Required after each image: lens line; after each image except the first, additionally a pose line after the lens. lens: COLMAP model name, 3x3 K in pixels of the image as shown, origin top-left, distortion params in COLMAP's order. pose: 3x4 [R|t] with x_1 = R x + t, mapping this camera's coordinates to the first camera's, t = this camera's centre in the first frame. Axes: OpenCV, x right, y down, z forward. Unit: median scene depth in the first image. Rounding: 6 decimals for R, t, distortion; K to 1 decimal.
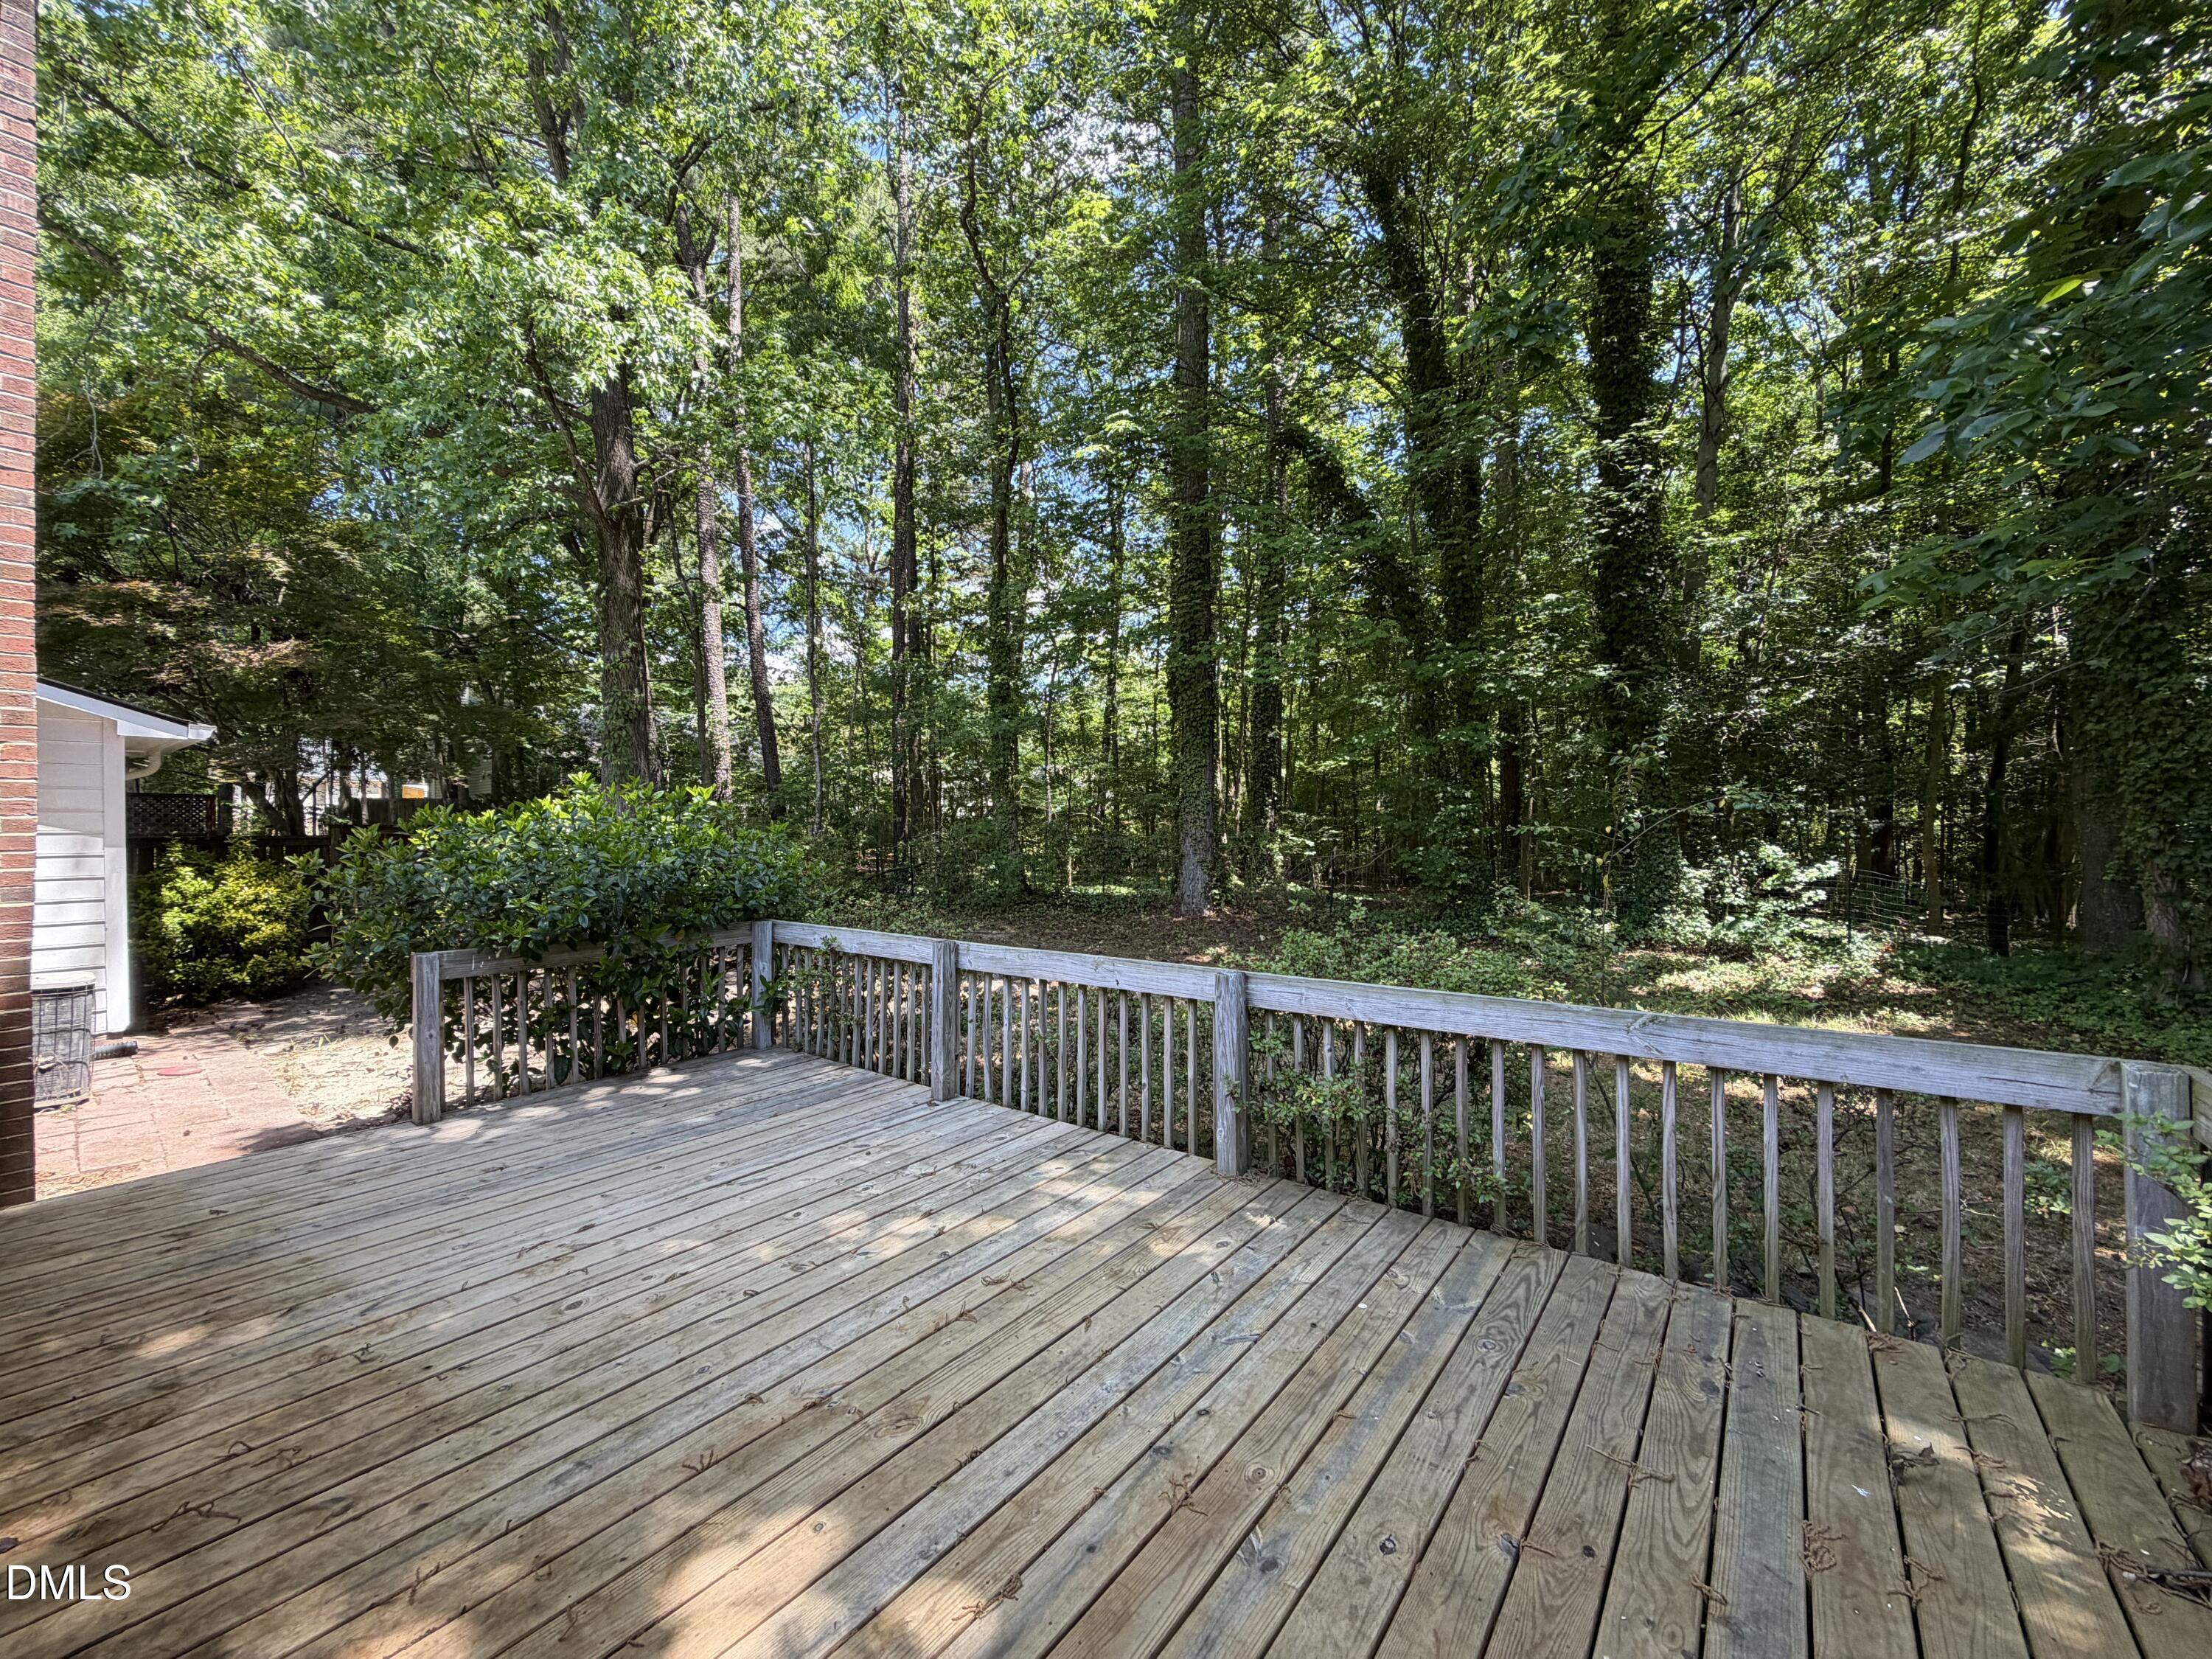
lens RADIAL K [[870.7, 0, 1107.4], [0, 870.7, 819.3], [0, 0, 1]] dist [0.001525, -0.000225]
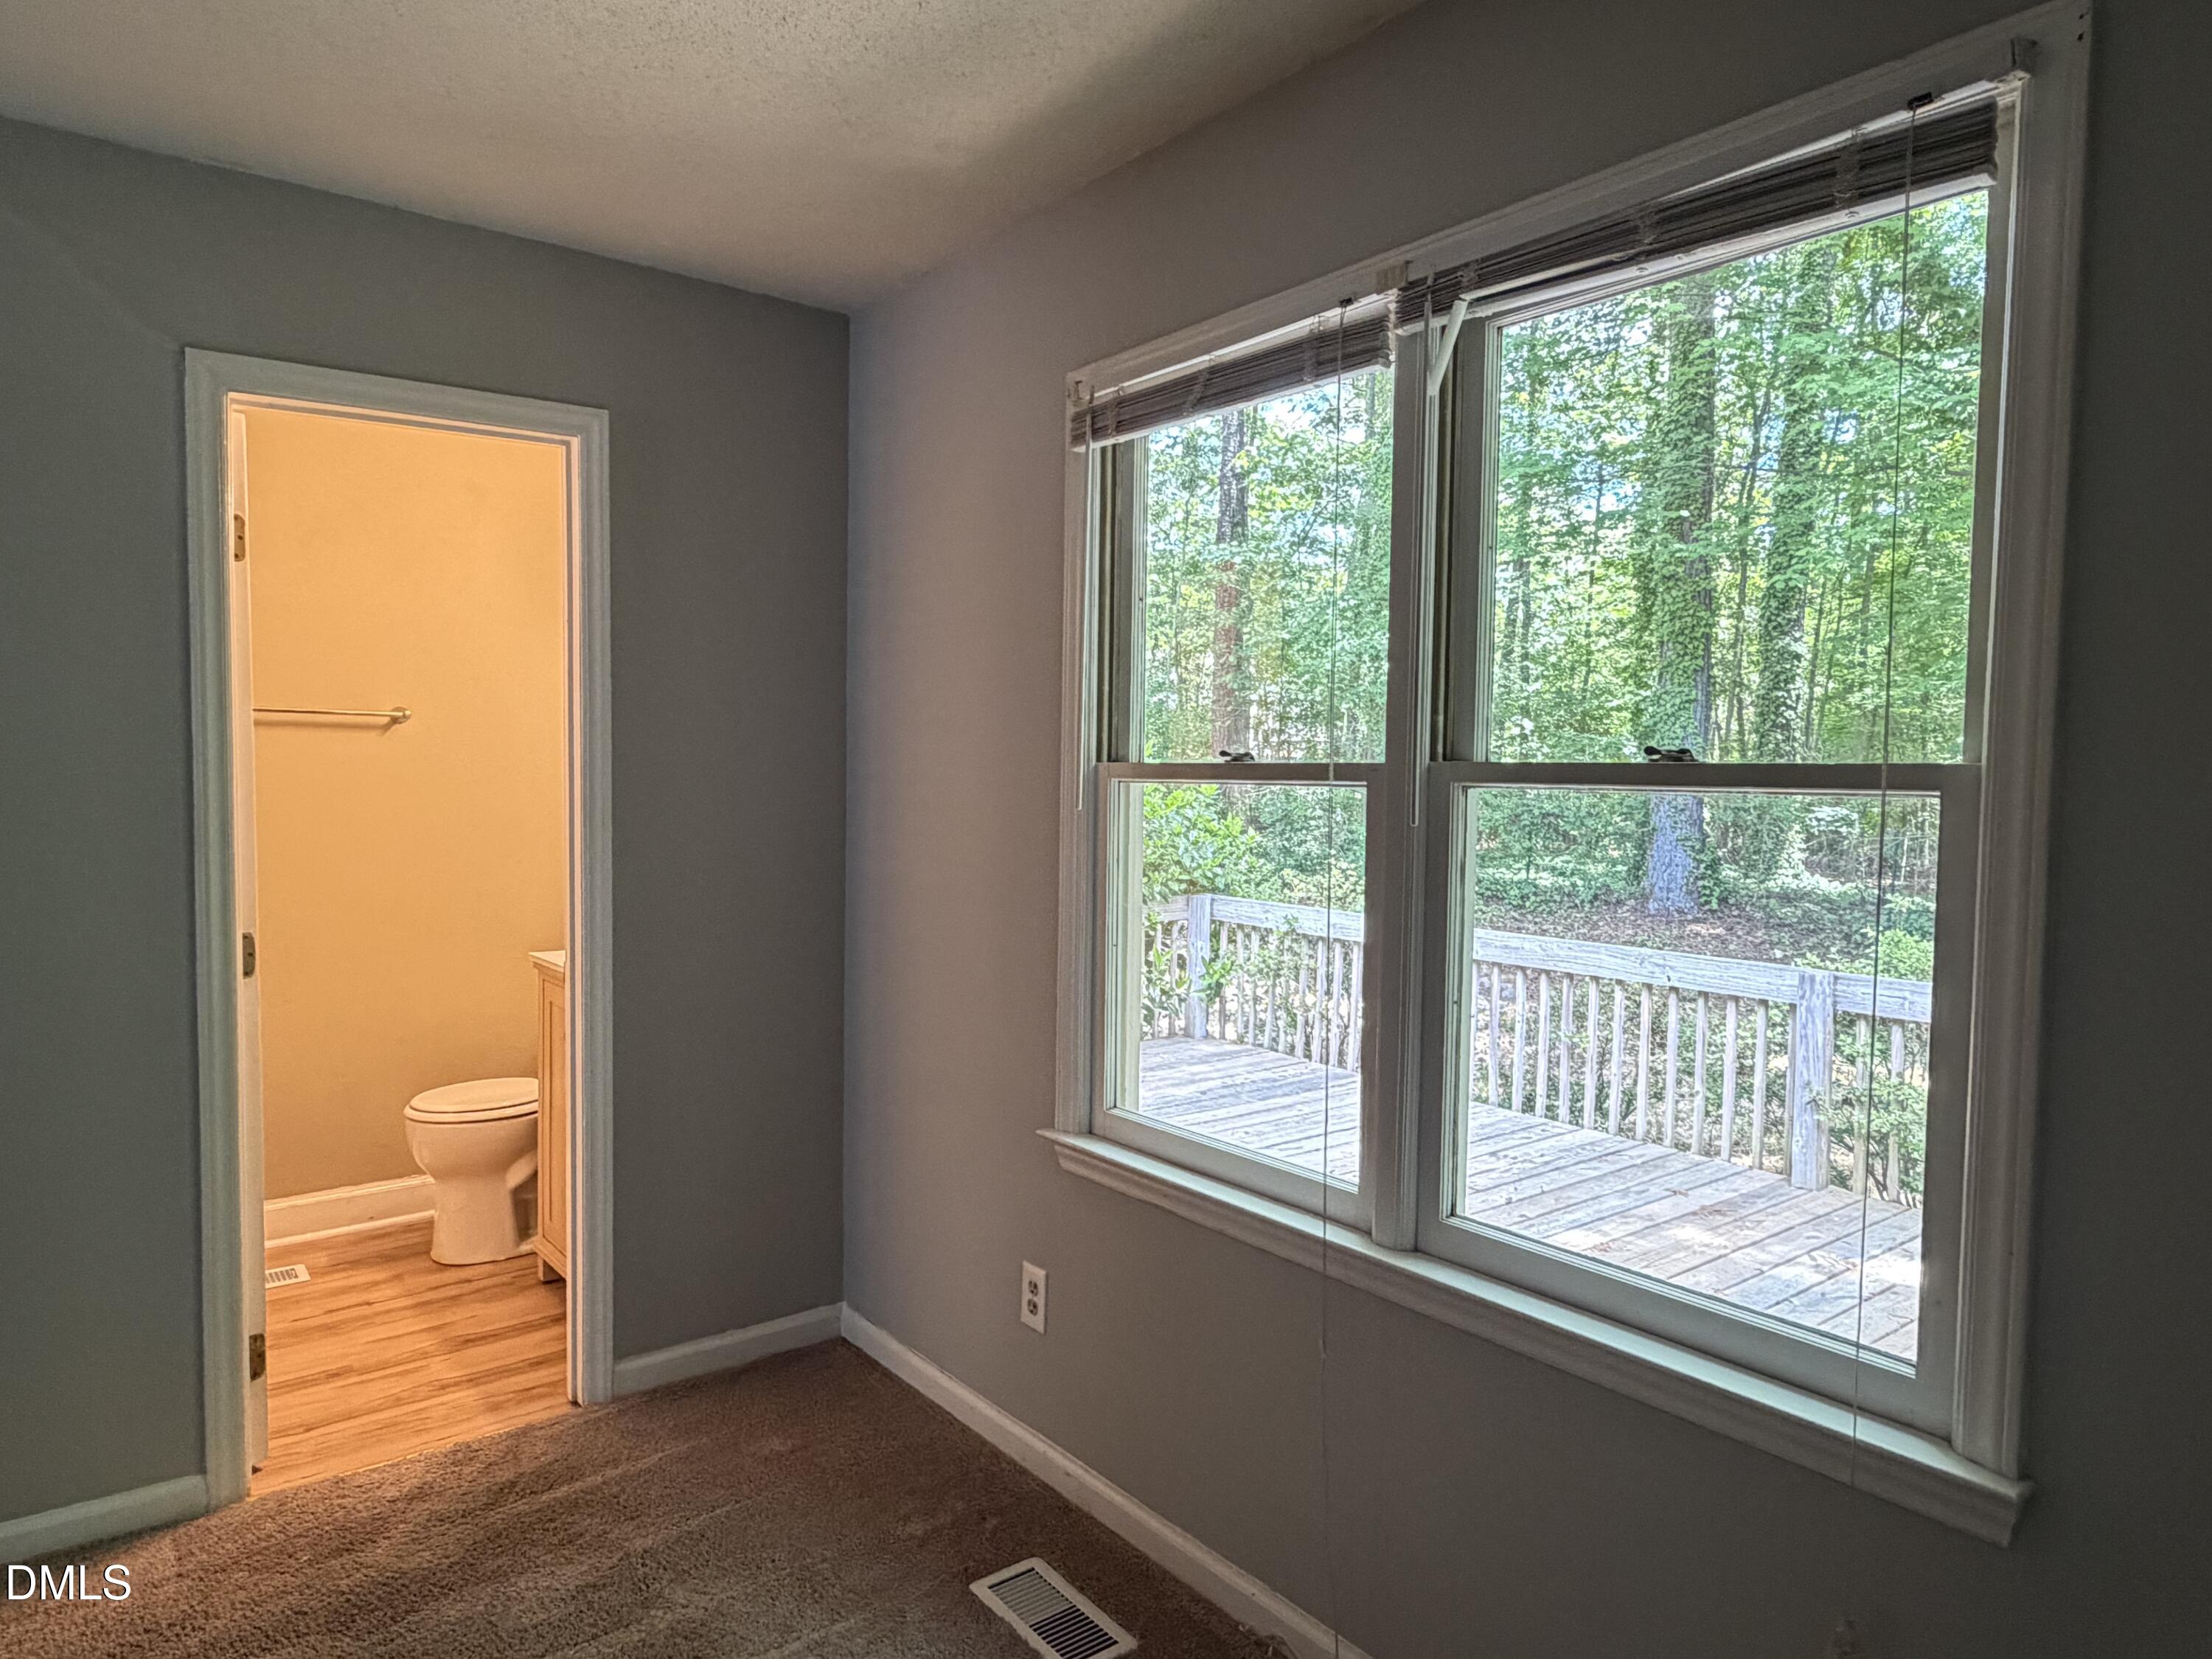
lens RADIAL K [[1393.3, 0, 1104.2], [0, 1393.3, 818.6], [0, 0, 1]] dist [0.004655, -0.000361]
pose [[0.970115, 0.033553, -0.240314, -0.210430], [-0.022092, 0.998493, 0.050229, -0.038592], [0.241637, -0.043418, 0.969395, -0.530232]]
